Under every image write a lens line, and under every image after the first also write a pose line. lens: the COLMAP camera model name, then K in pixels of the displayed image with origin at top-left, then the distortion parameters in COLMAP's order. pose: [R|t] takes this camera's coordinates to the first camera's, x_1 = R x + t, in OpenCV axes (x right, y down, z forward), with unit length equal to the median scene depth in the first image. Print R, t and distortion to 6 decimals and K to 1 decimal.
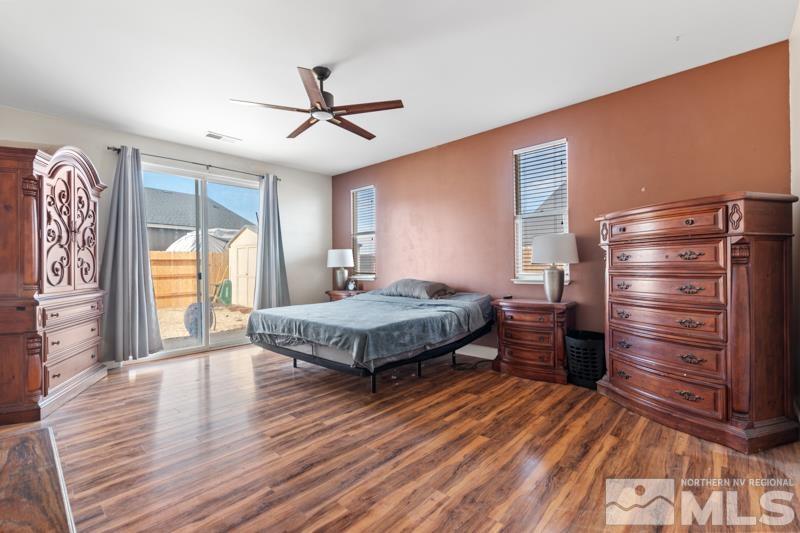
lens RADIAL K [[346.9, 0, 400.0], [0, 346.9, 266.5], [0, 0, 1]] dist [0.003338, -0.000080]
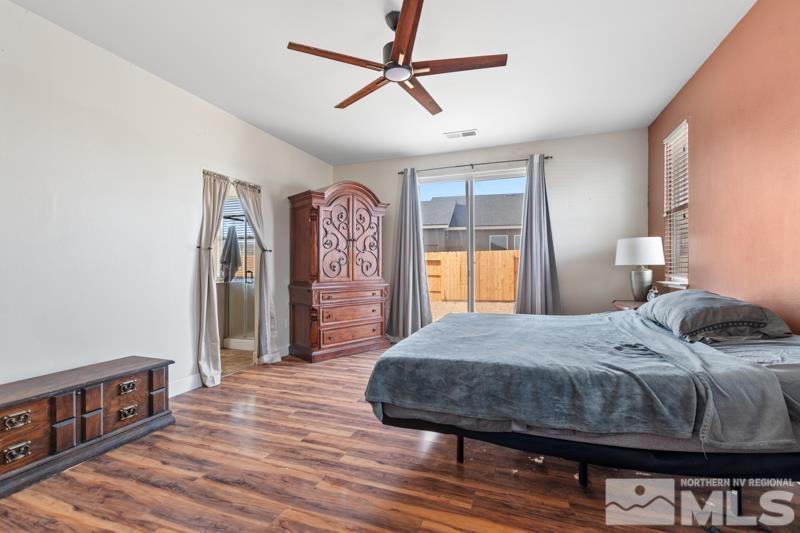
lens RADIAL K [[346.9, 0, 400.0], [0, 346.9, 266.5], [0, 0, 1]] dist [0.003338, -0.000080]
pose [[0.395916, 0.006152, -0.918266, 0.466381], [0.001191, 0.999973, 0.007213, -0.002486], [0.918286, -0.003950, 0.395898, 0.640848]]
